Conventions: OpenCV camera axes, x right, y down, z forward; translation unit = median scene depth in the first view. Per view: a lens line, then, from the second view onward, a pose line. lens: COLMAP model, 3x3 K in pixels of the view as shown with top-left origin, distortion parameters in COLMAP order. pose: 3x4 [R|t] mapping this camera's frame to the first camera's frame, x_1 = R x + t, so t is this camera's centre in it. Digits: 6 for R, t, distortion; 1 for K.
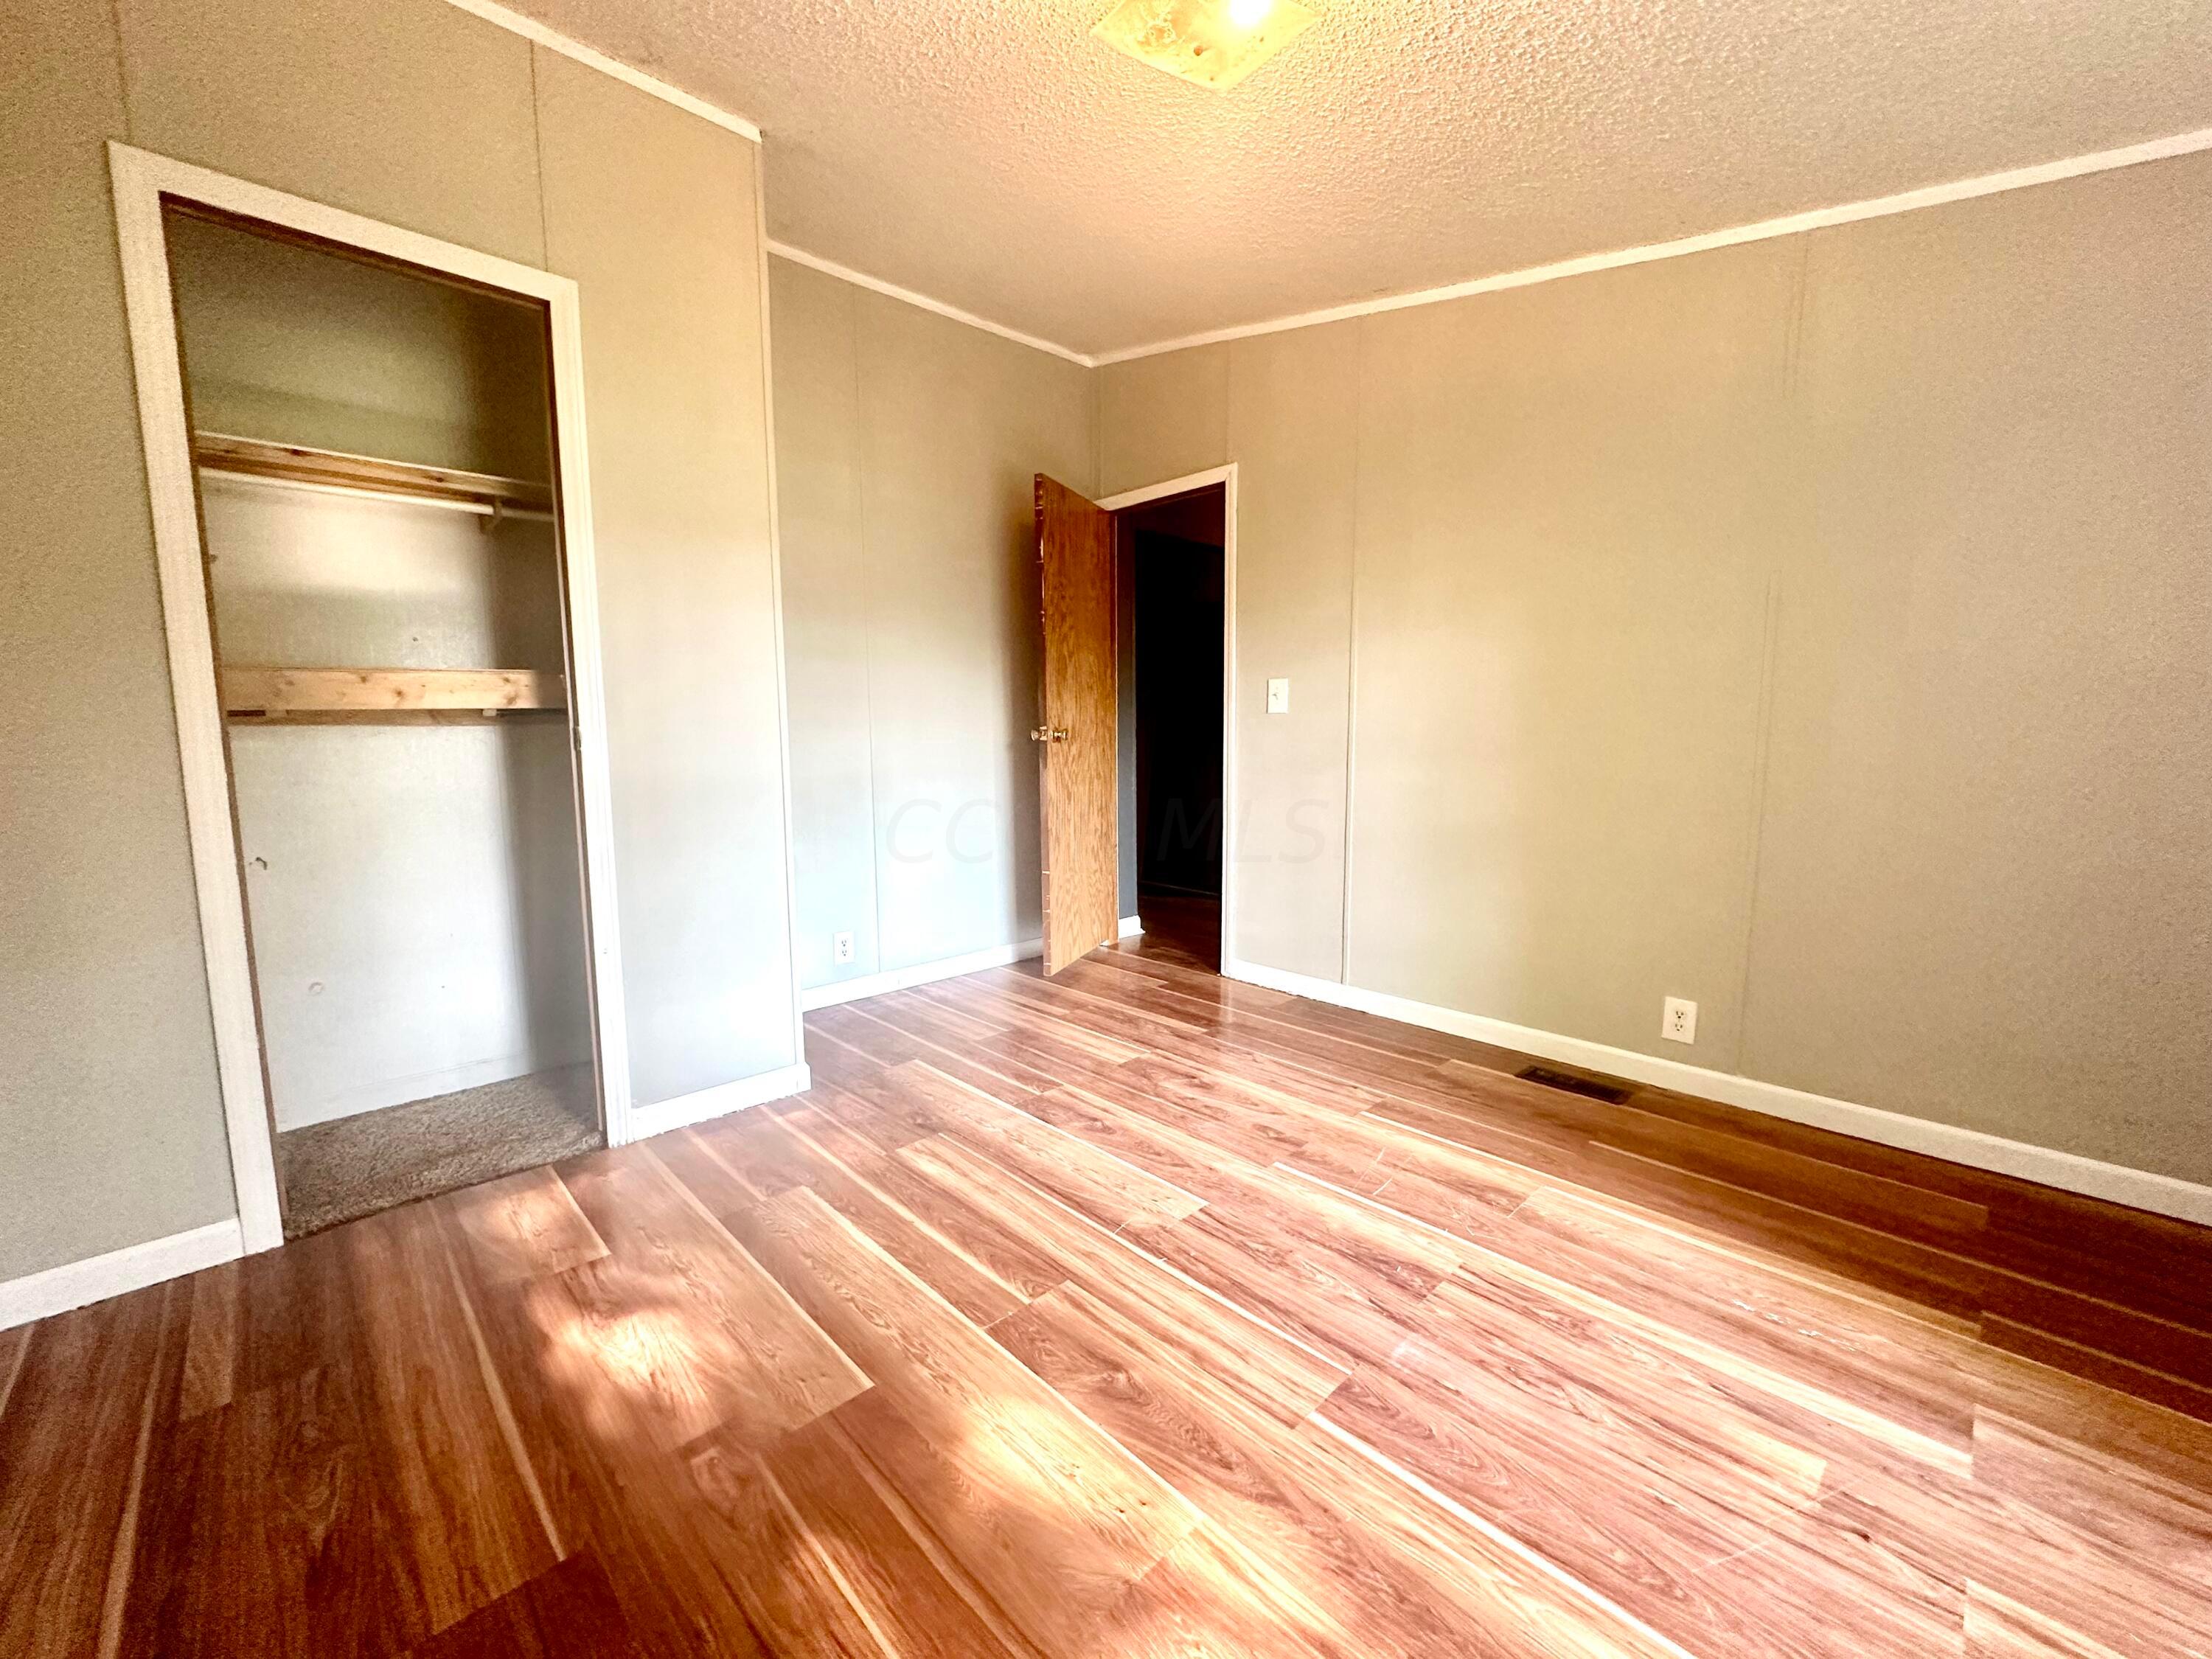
lens RADIAL K [[881.4, 0, 1111.7], [0, 881.4, 821.8], [0, 0, 1]] dist [0.007792, 0.000003]
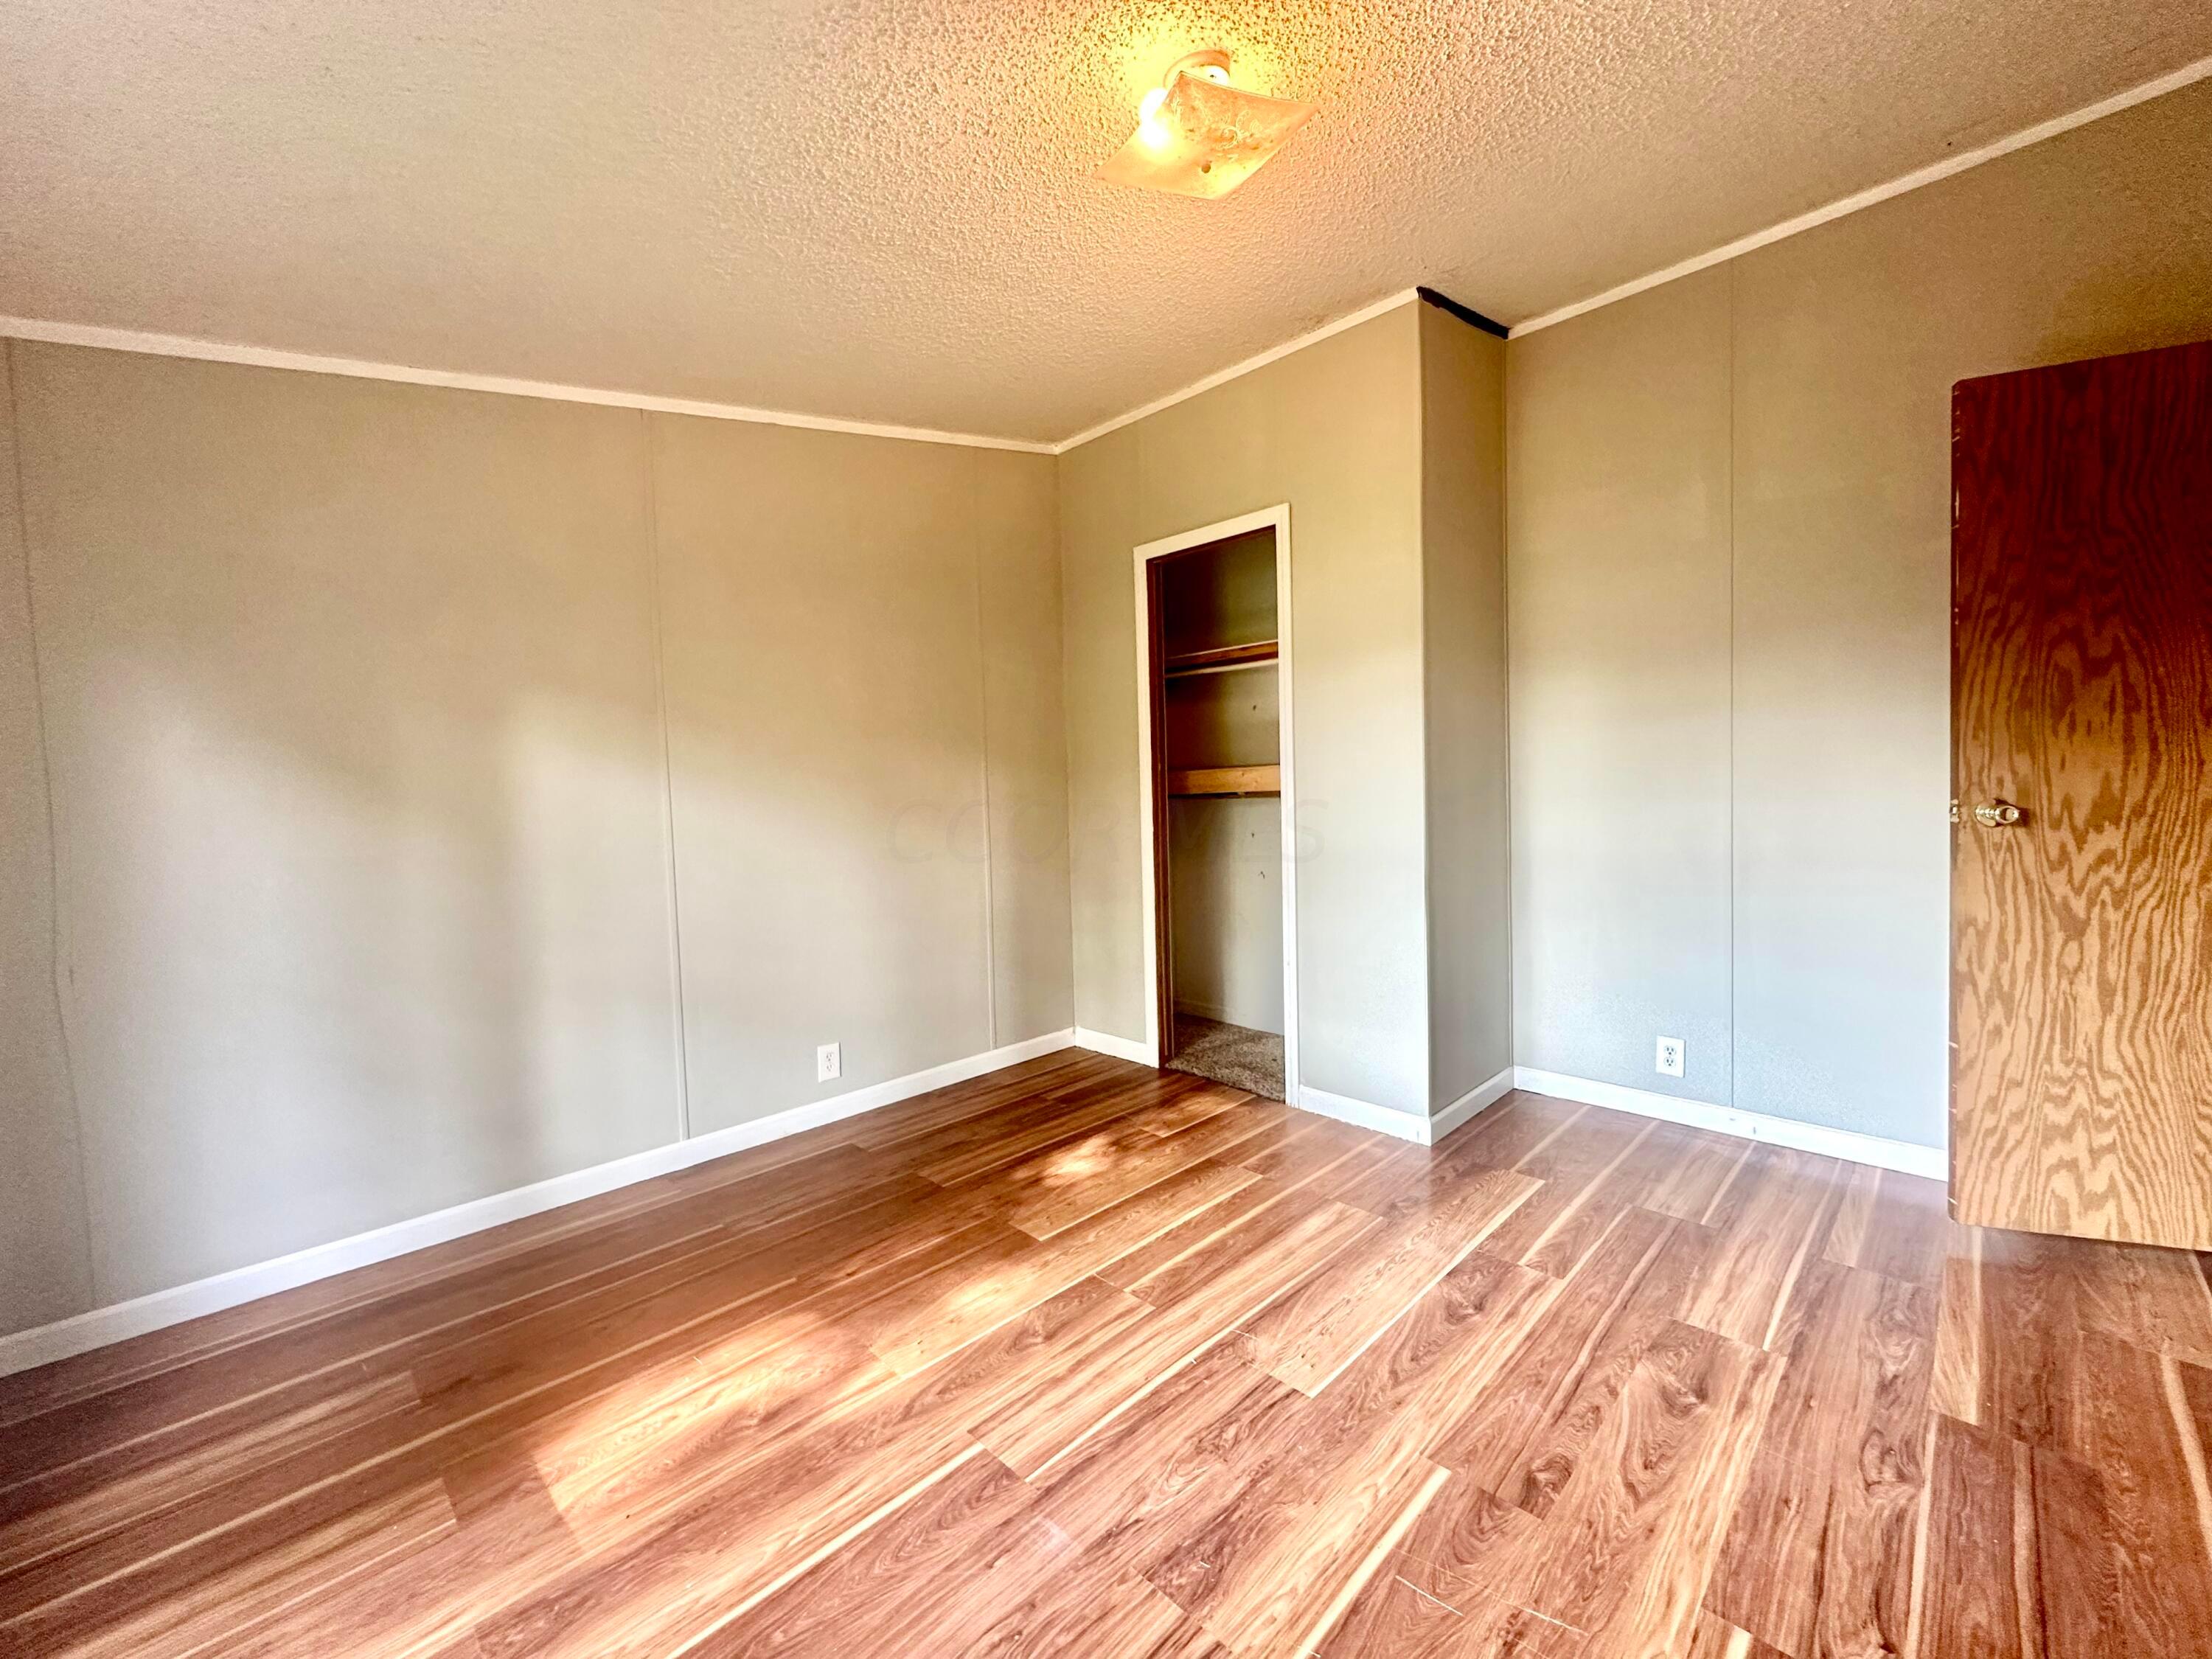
lens RADIAL K [[881.4, 0, 1105.8], [0, 881.4, 833.3], [0, 0, 1]] dist [0.007792, 0.000003]
pose [[0.014898, 0.059908, -0.998093, 0.999127], [-0.078149, 0.995220, 0.058569, -0.148737], [0.996830, 0.077127, 0.019509, 0.813975]]
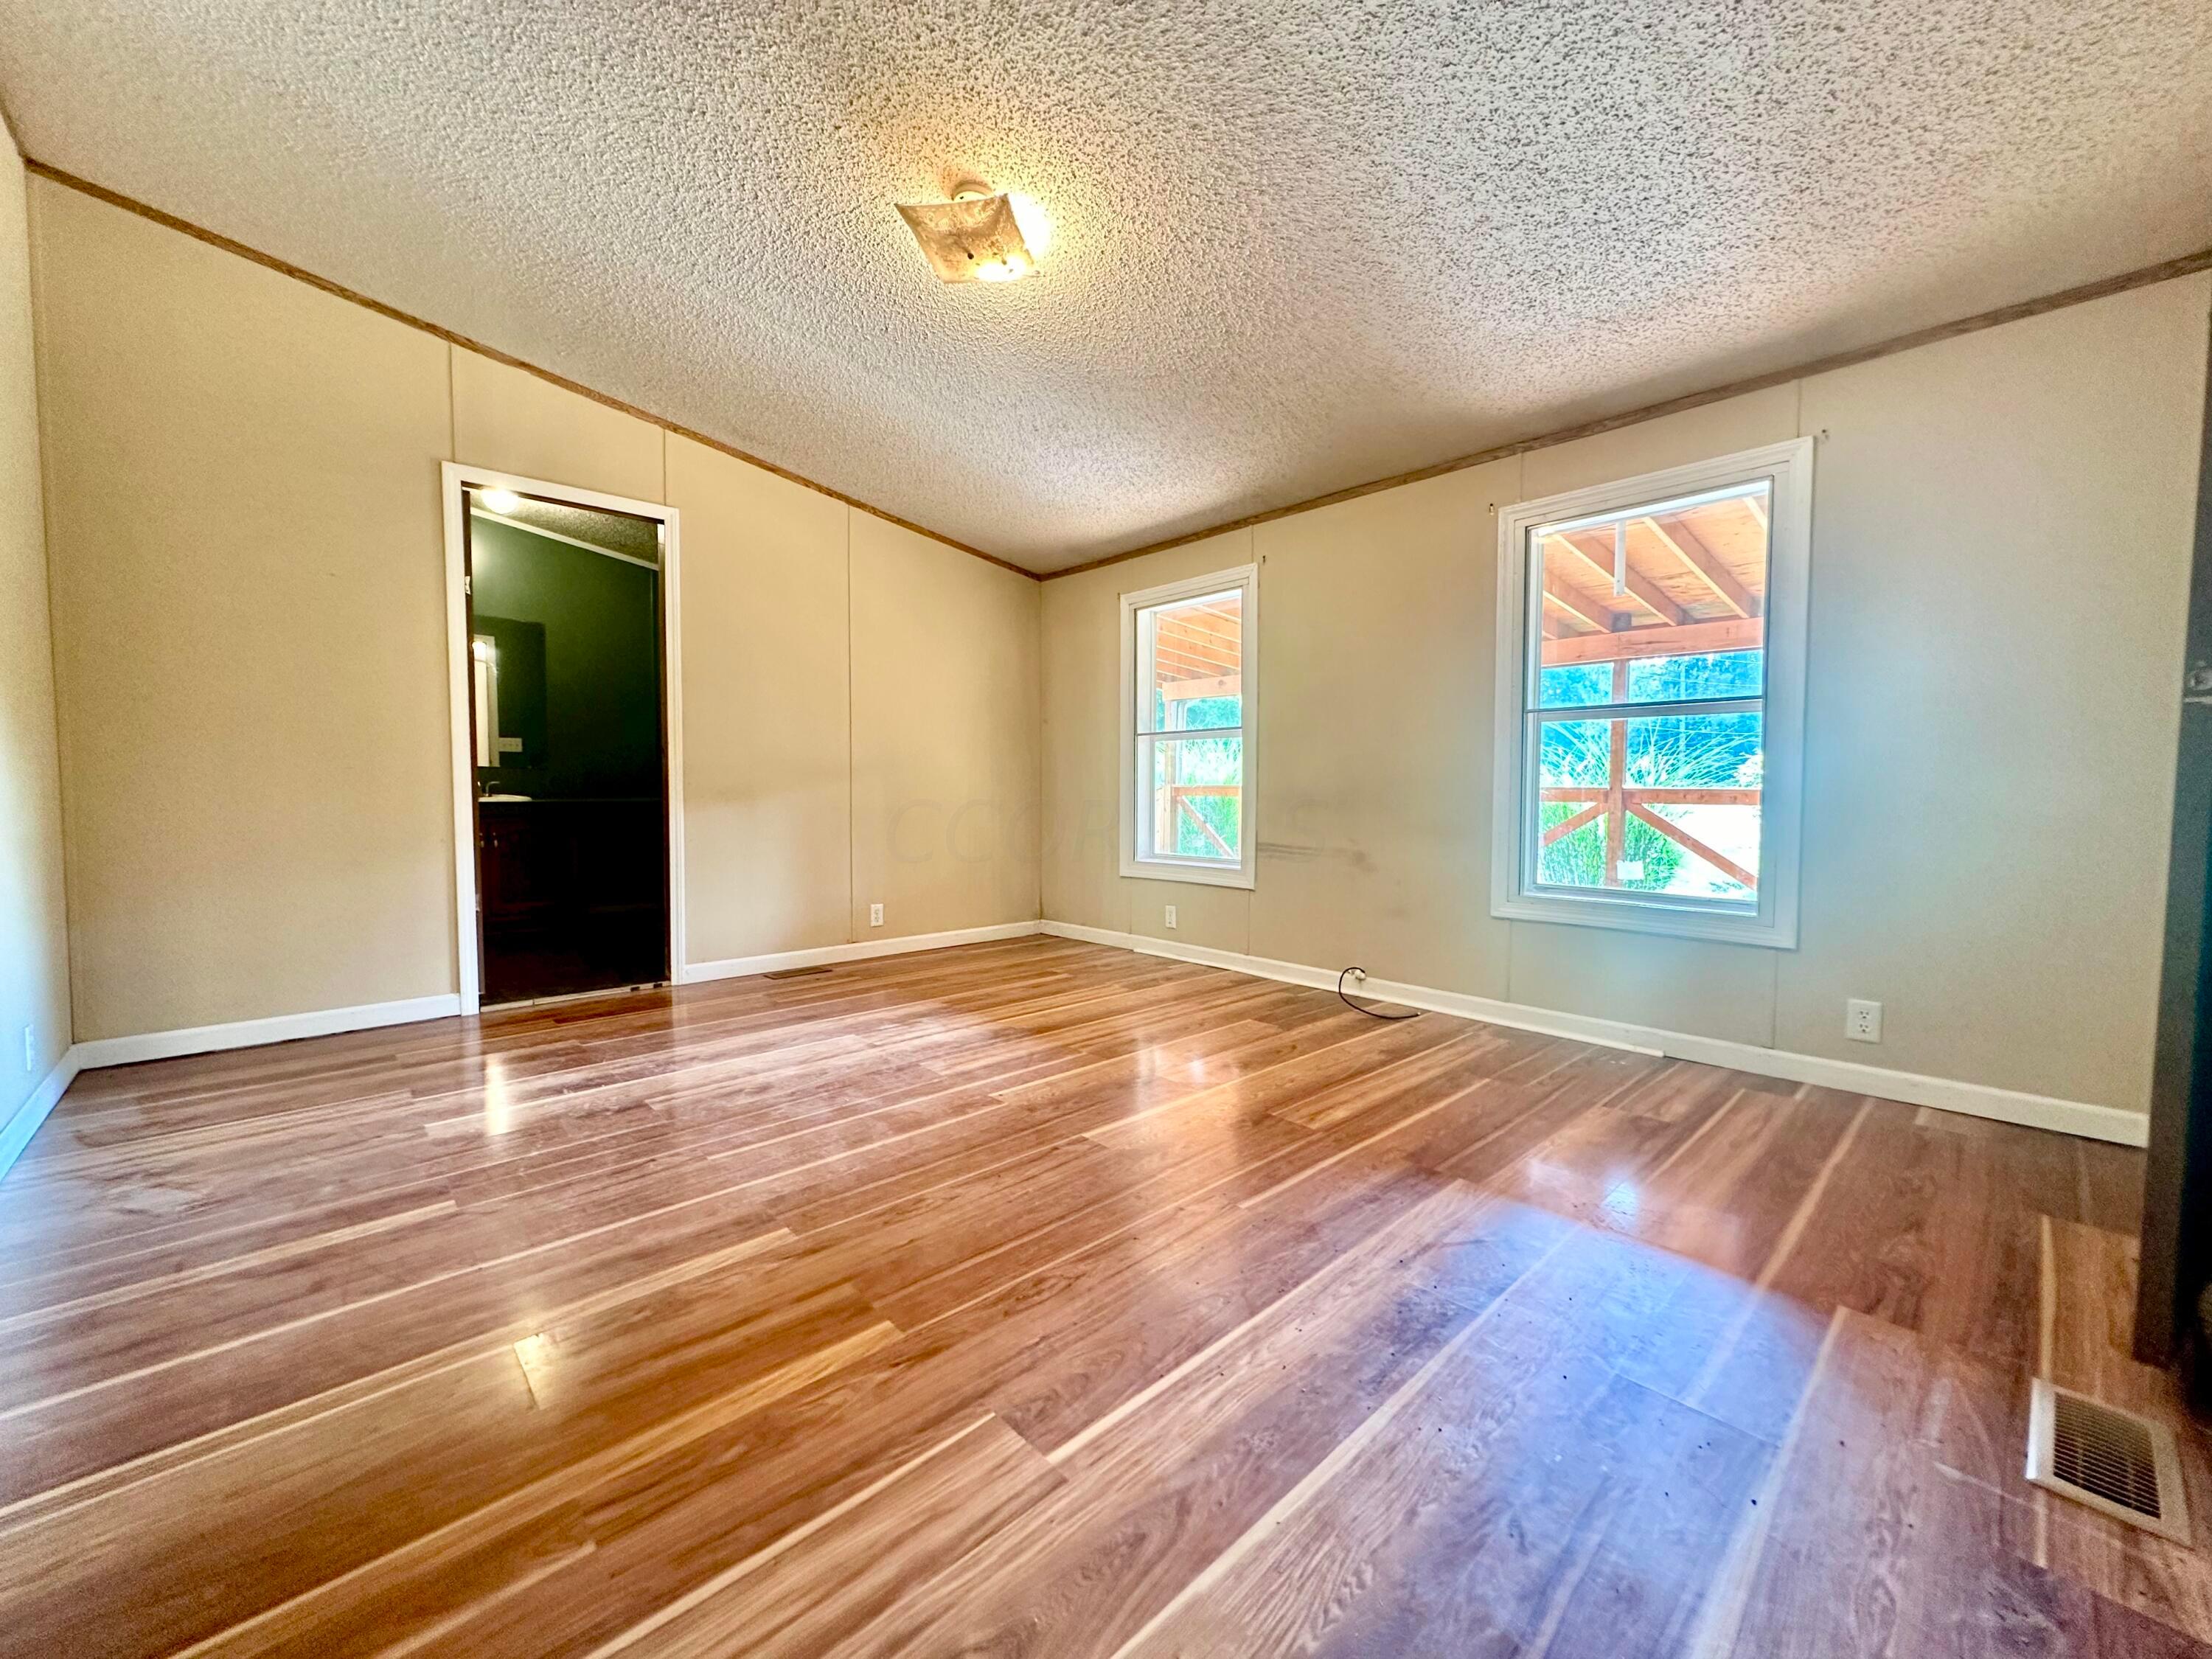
lens RADIAL K [[881.4, 0, 1111.4], [0, 881.4, 821.0], [0, 0, 1]] dist [0.007792, 0.000003]
pose [[0.020527, -0.044432, 0.998801, -0.465650], [0.104930, 0.993590, 0.042044, 0.010476], [-0.994268, 0.103941, 0.025058, 0.642709]]
